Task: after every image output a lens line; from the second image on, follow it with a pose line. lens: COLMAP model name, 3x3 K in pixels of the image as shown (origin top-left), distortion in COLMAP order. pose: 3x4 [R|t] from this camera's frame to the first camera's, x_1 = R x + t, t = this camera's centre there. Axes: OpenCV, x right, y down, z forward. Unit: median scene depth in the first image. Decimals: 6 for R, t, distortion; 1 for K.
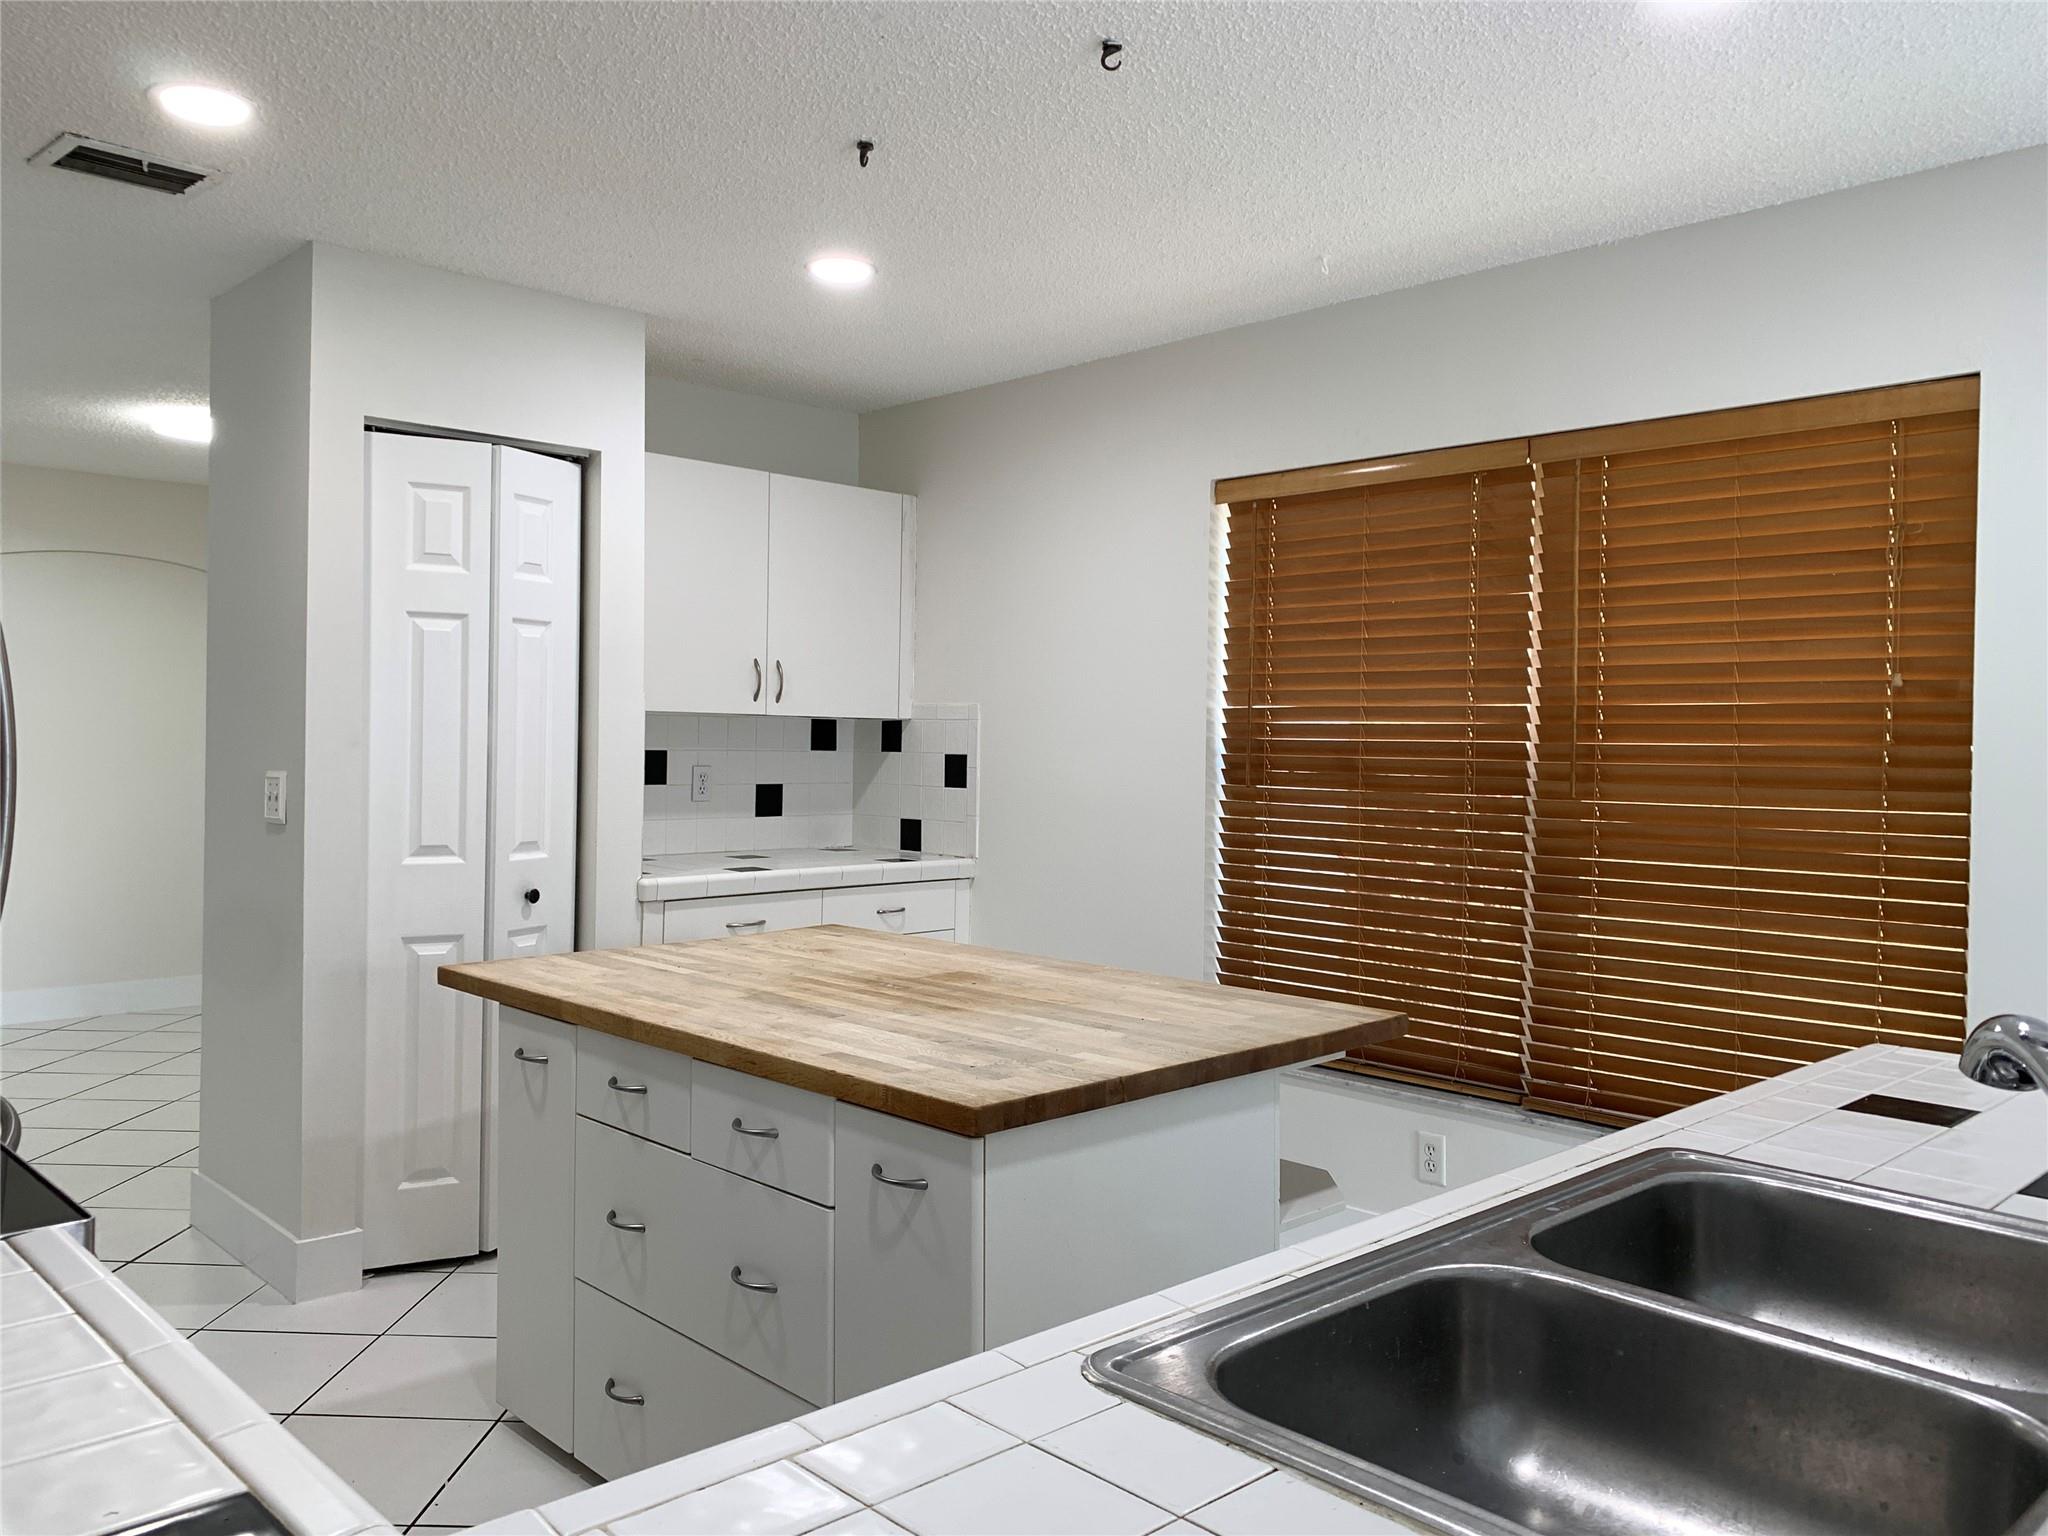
lens RADIAL K [[1546.6, 0, 1024.0], [0, 1546.6, 768.0], [0, 0, 1]] dist [0.126590, -0.236045]
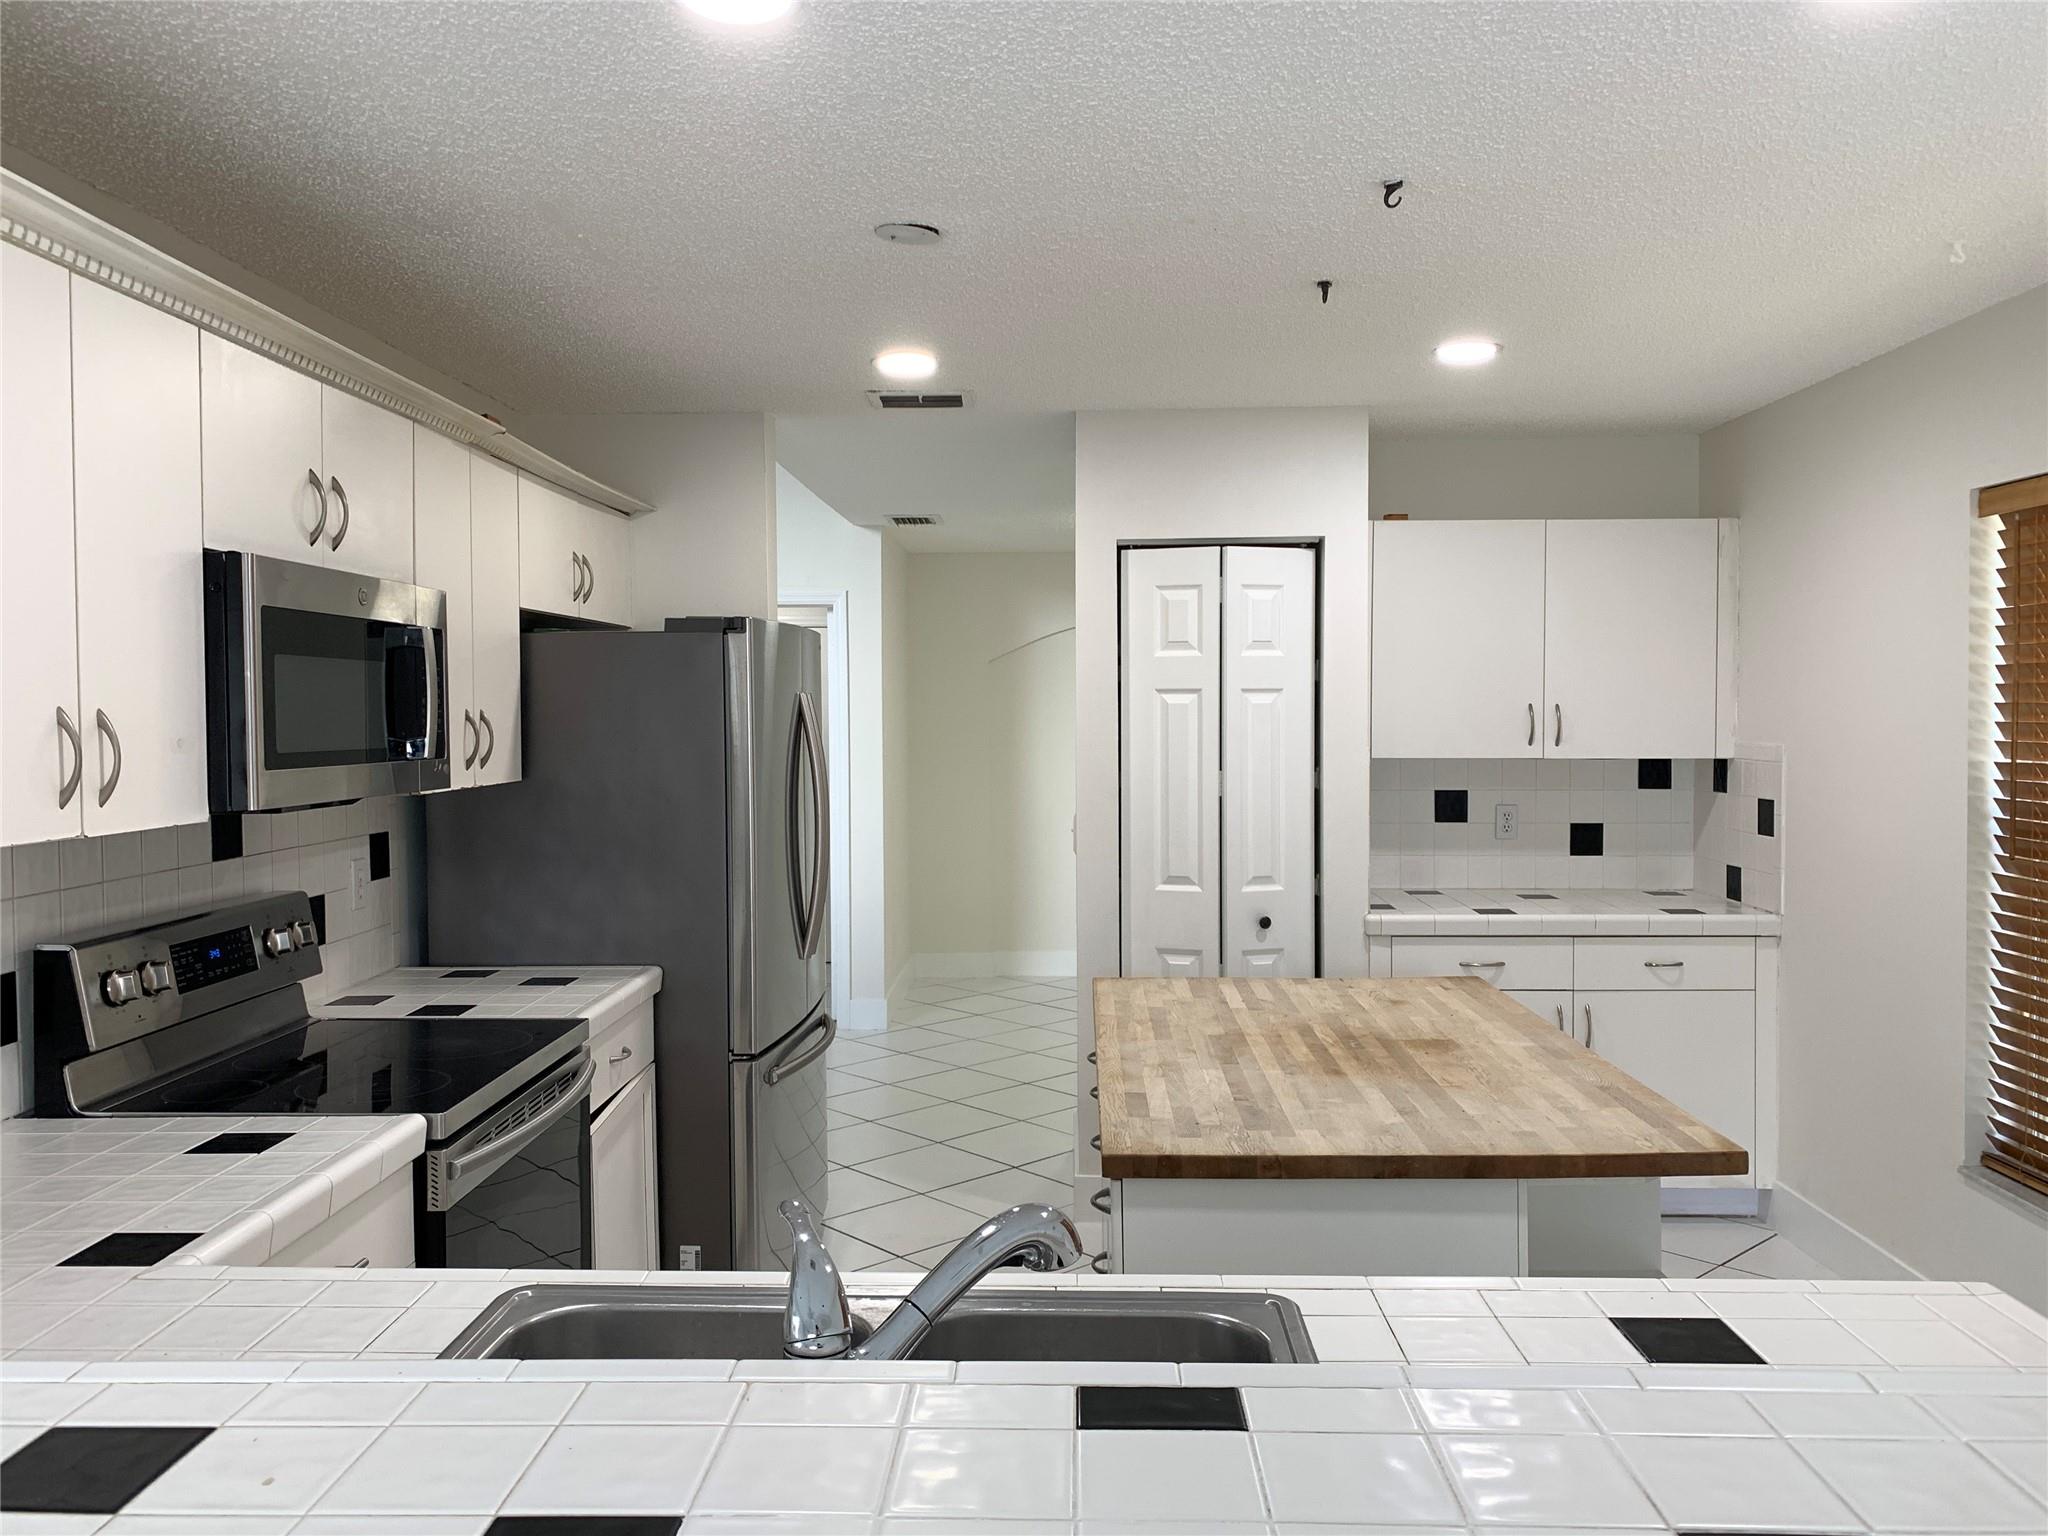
lens RADIAL K [[1546.6, 0, 1024.0], [0, 1546.6, 768.0], [0, 0, 1]] dist [0.126590, -0.236045]
pose [[0.707992, 0.009258, -0.706160, 0.353294], [-0.001055, 0.999927, 0.012051, -0.044816], [0.706220, -0.007787, 0.707950, 0.041593]]
